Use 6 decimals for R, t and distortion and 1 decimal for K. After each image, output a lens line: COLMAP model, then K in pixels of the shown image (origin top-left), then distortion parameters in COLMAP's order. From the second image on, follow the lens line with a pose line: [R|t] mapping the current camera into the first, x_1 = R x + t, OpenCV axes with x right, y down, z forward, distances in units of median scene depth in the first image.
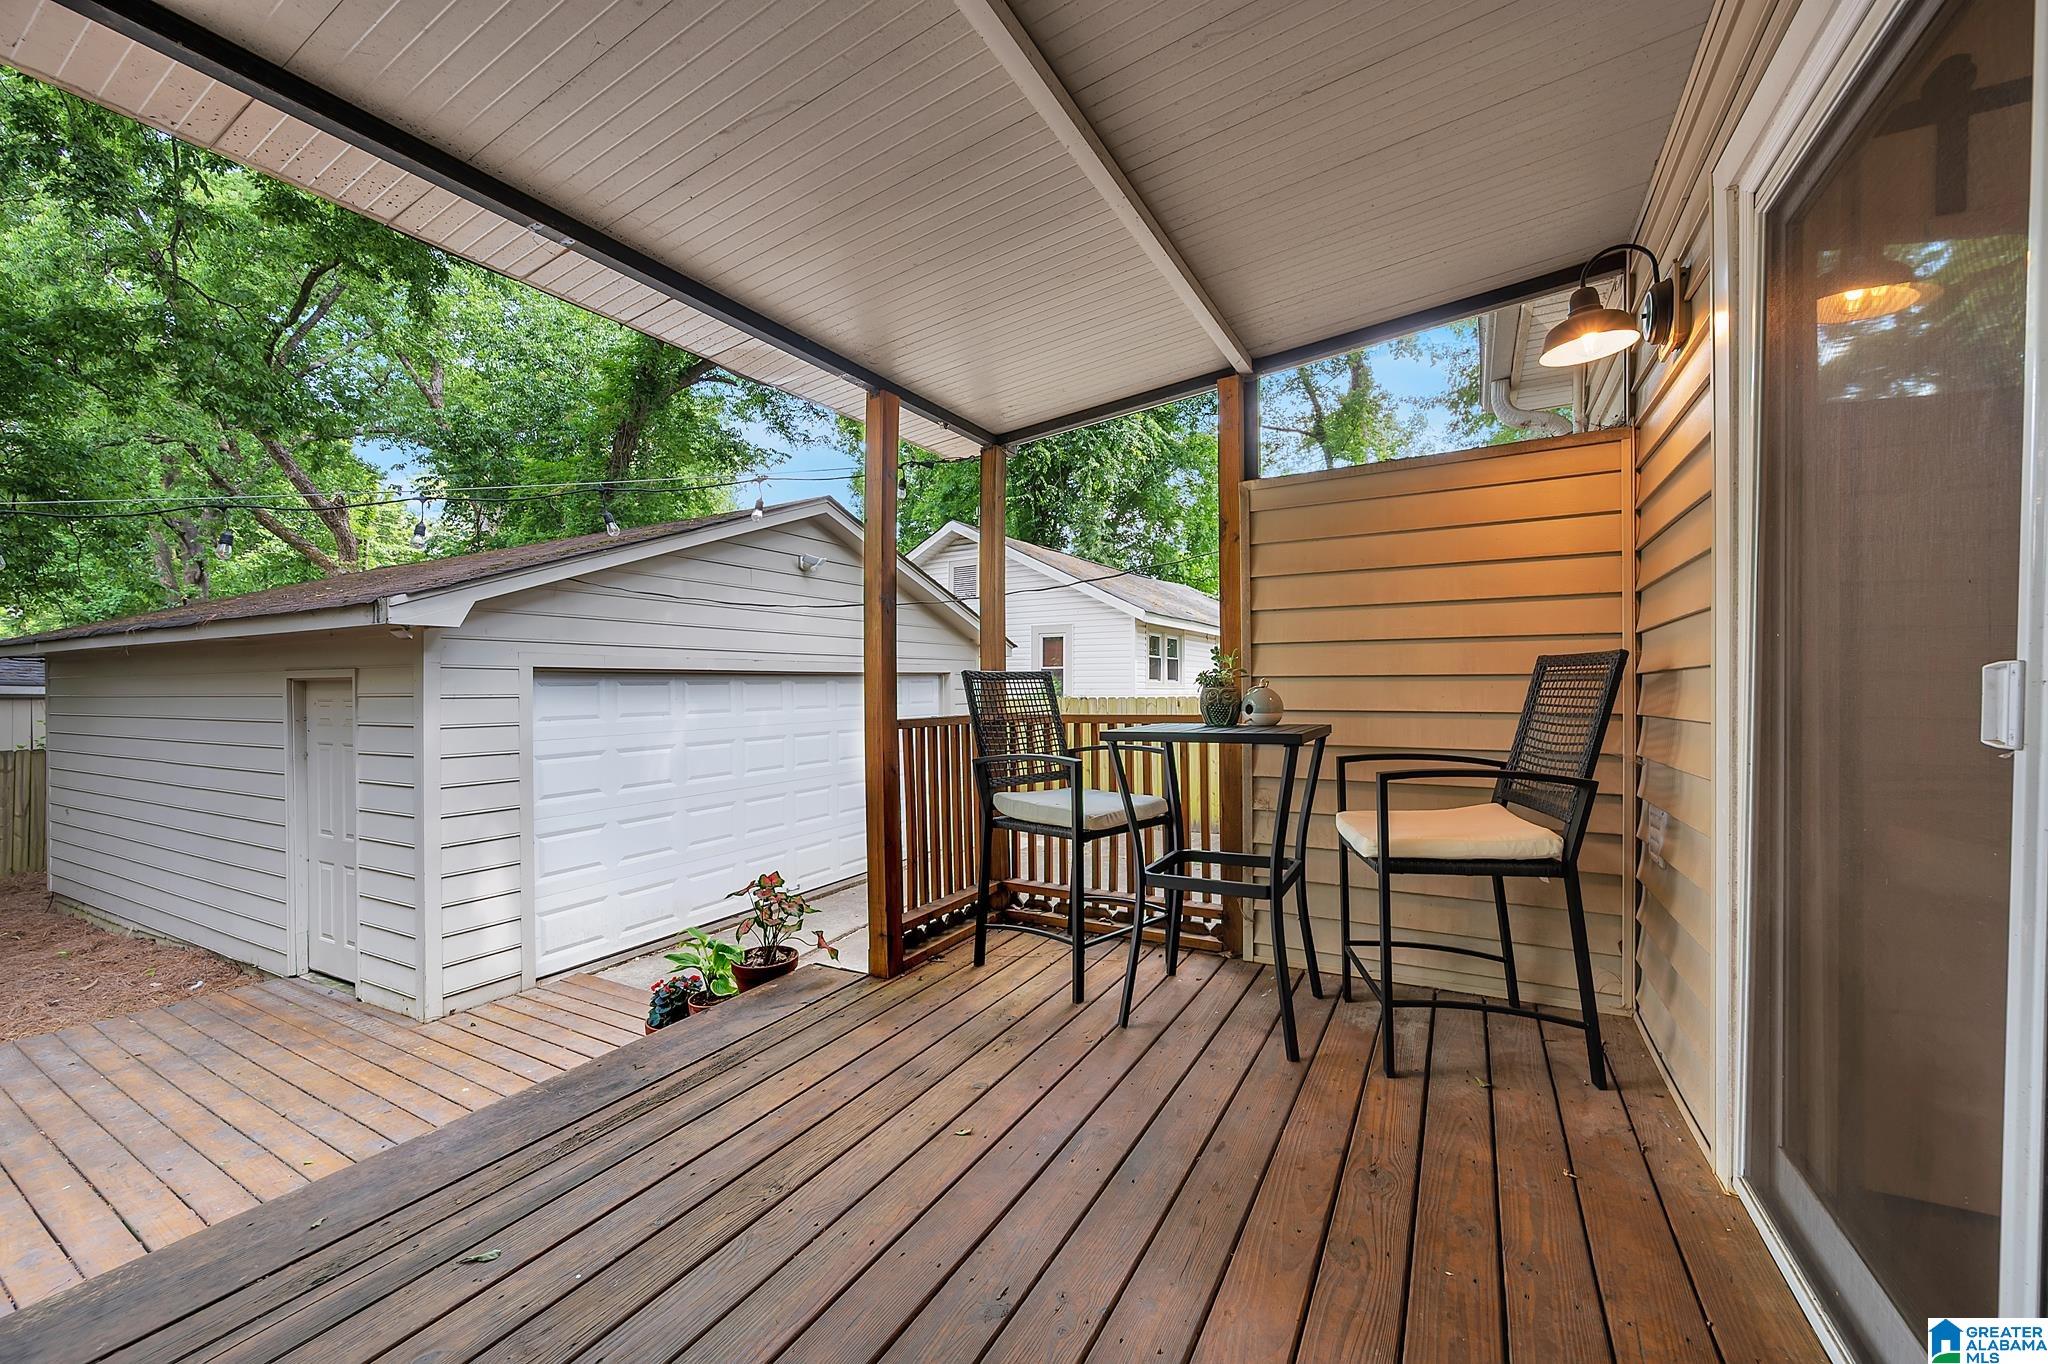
lens RADIAL K [[799.1, 0, 1031.8], [0, 799.1, 691.3], [0, 0, 1]] dist [0.000196, -0.000038]
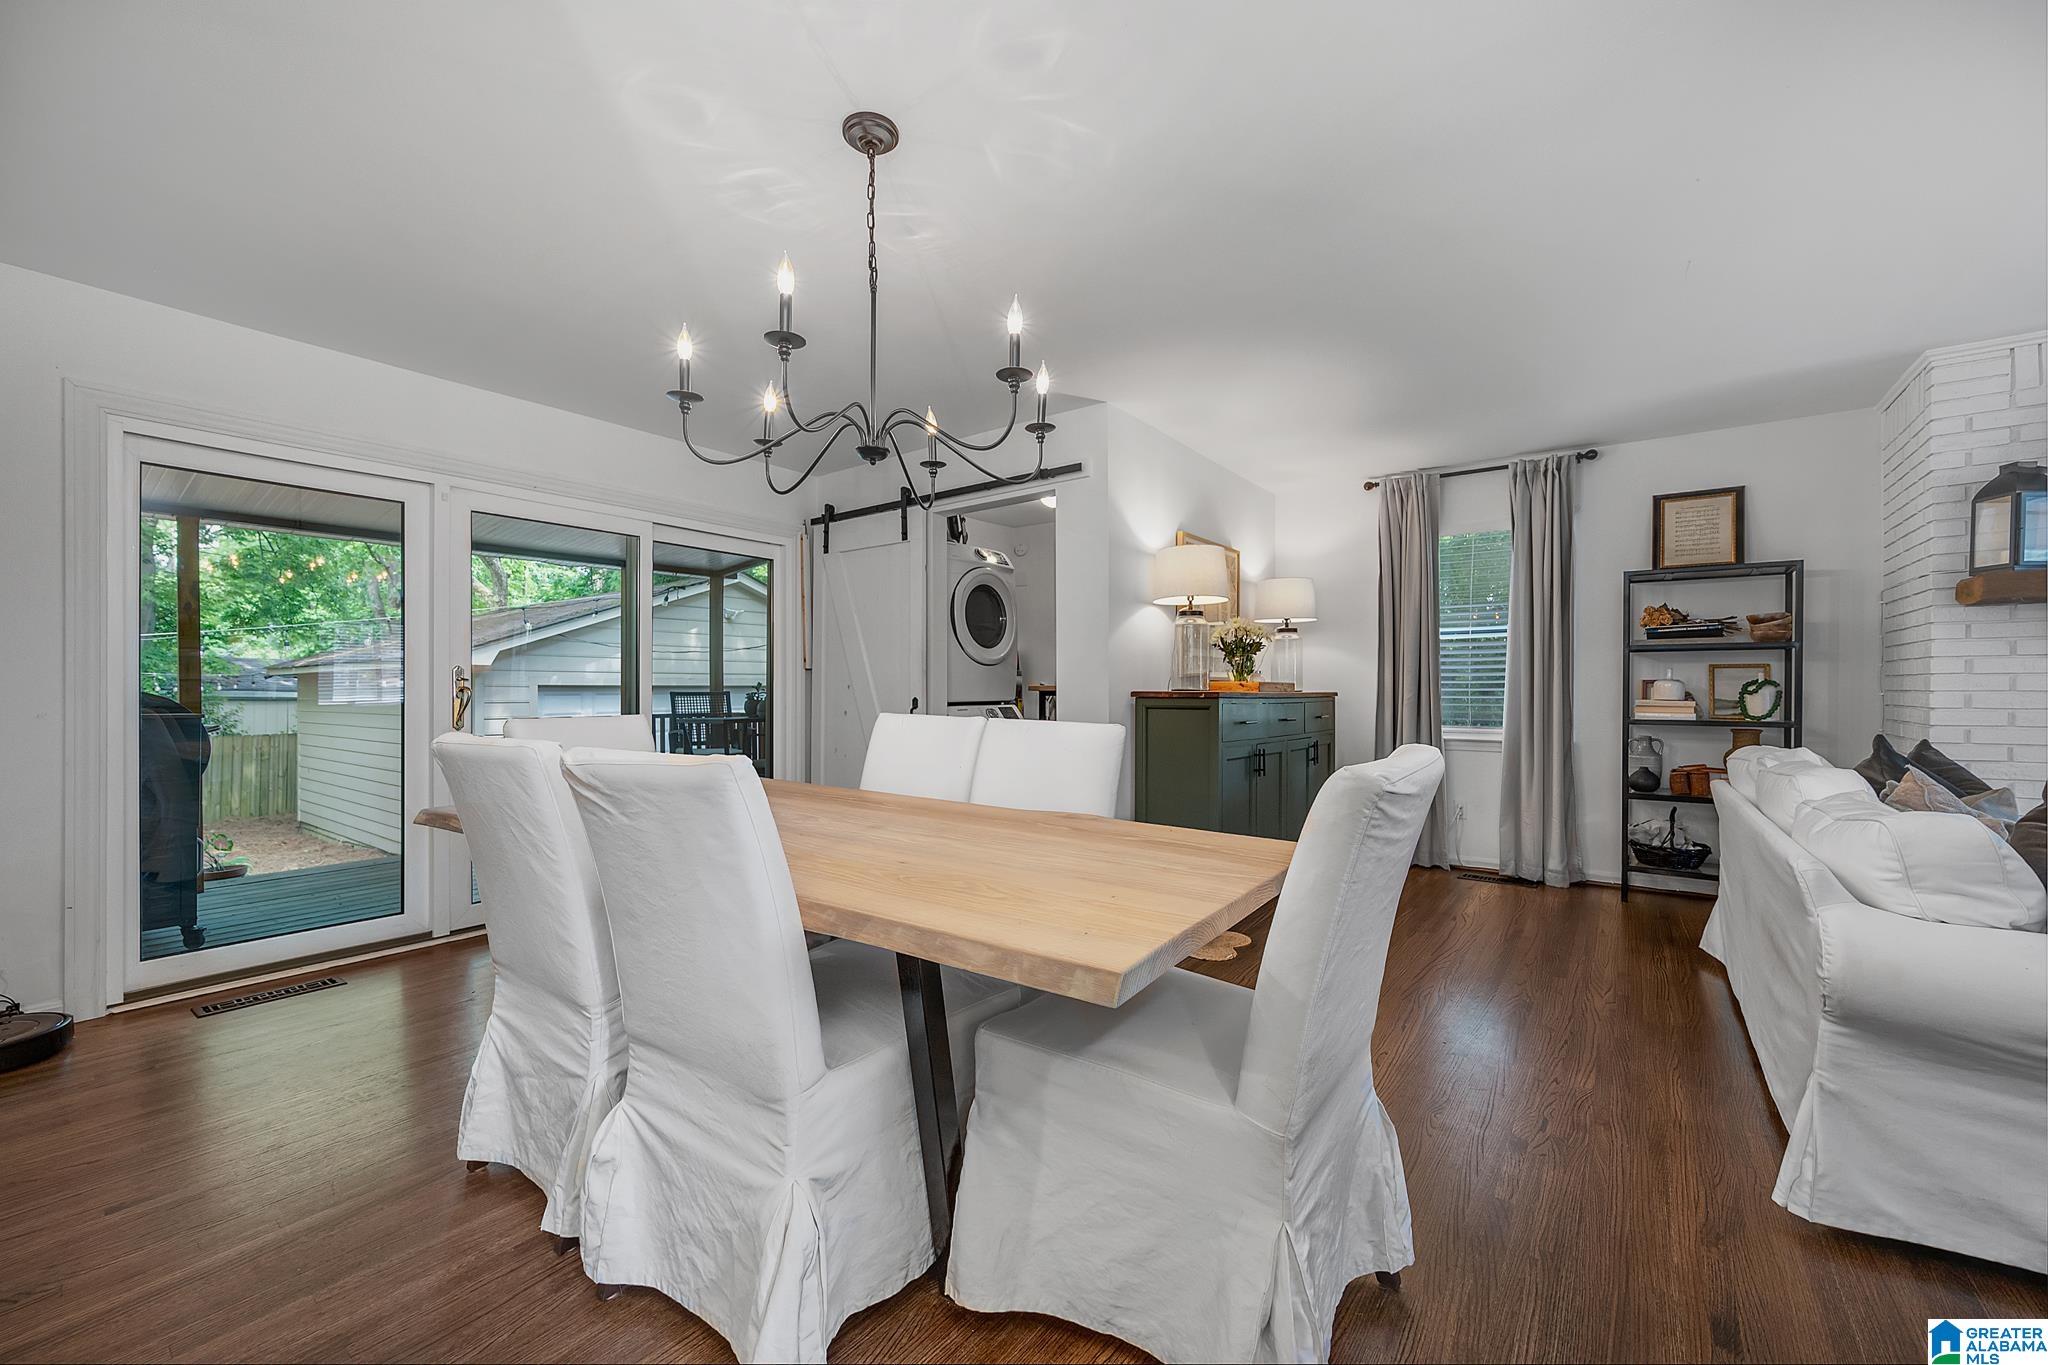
lens RADIAL K [[805.6, 0, 1020.4], [0, 805.6, 696.0], [0, 0, 1]] dist [-0.008739, -0.000182]
pose [[0.989244, 0.007539, -0.146081, 0.409752], [-0.007960, 0.999966, -0.002296, -0.006566], [0.146058, 0.003434, 0.989270, -0.354695]]
